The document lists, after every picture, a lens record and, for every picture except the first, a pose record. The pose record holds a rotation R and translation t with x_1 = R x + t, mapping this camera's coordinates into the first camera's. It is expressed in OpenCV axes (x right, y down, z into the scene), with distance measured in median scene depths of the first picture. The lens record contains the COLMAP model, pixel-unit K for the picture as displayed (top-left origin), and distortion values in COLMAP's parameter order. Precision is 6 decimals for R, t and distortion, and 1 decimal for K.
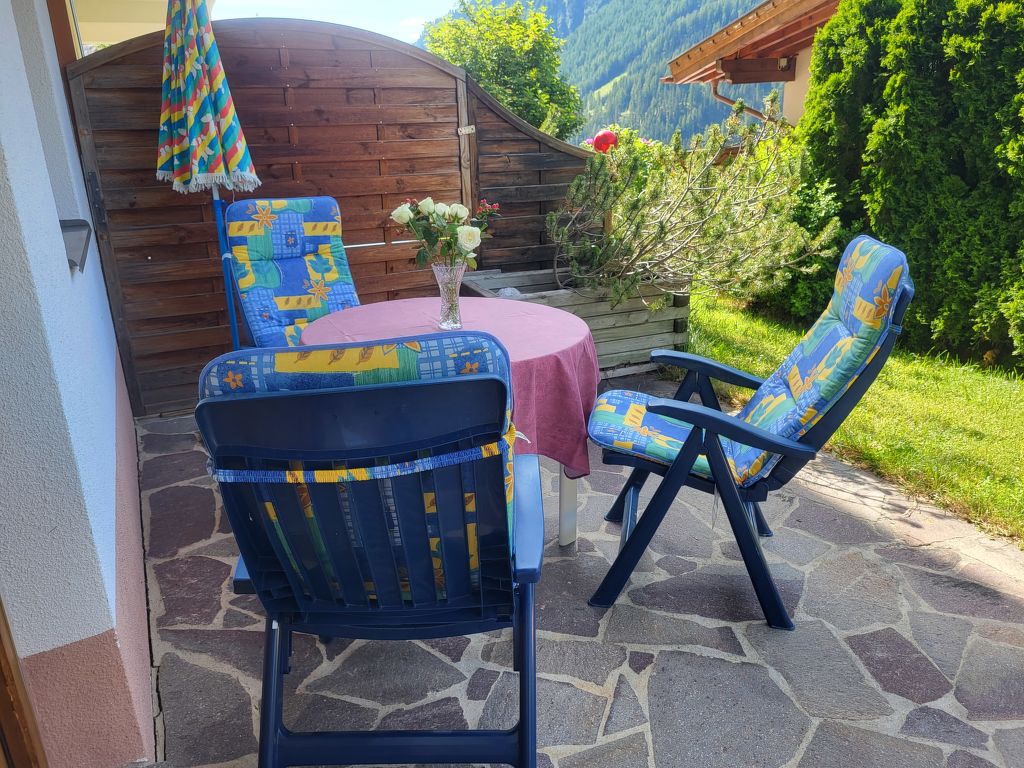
lens RADIAL K [[777.6, 0, 519.7], [0, 777.6, 382.2], [0, 0, 1]] dist [0.044323, -0.042199]
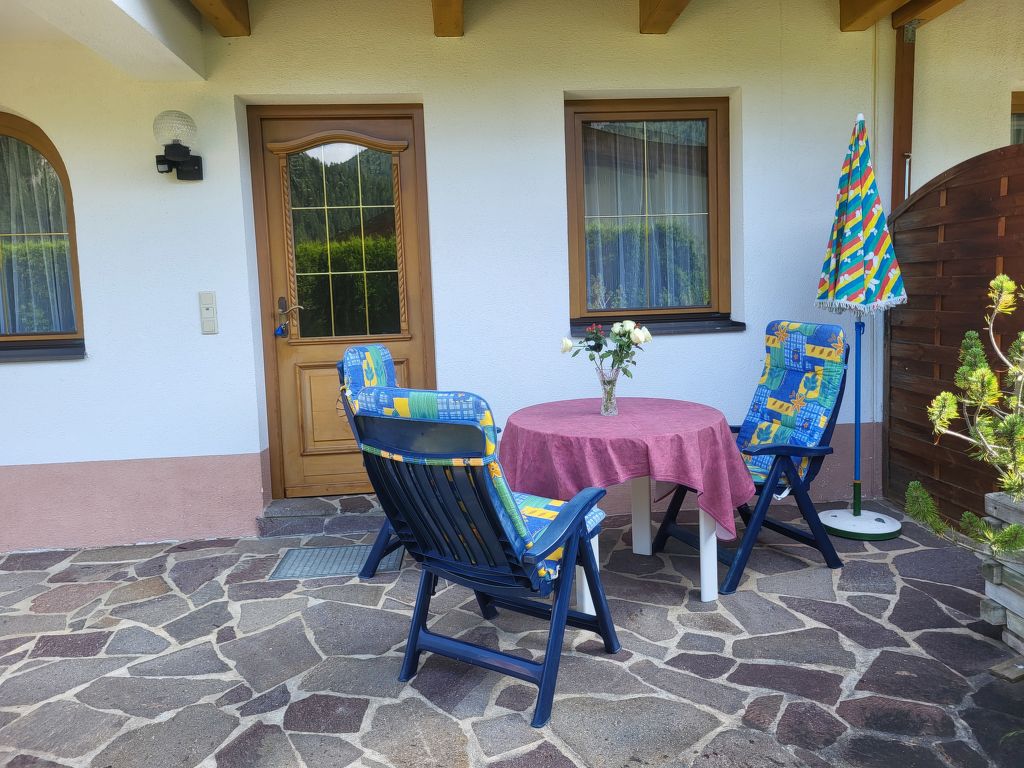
lens RADIAL K [[777.6, 0, 519.7], [0, 777.6, 382.2], [0, 0, 1]] dist [0.044323, -0.042199]
pose [[-0.374380, 0.147398, -0.915485, 1.155948], [-0.253131, 0.933542, 0.253821, -0.411792], [0.892056, 0.326763, -0.312188, 1.221450]]
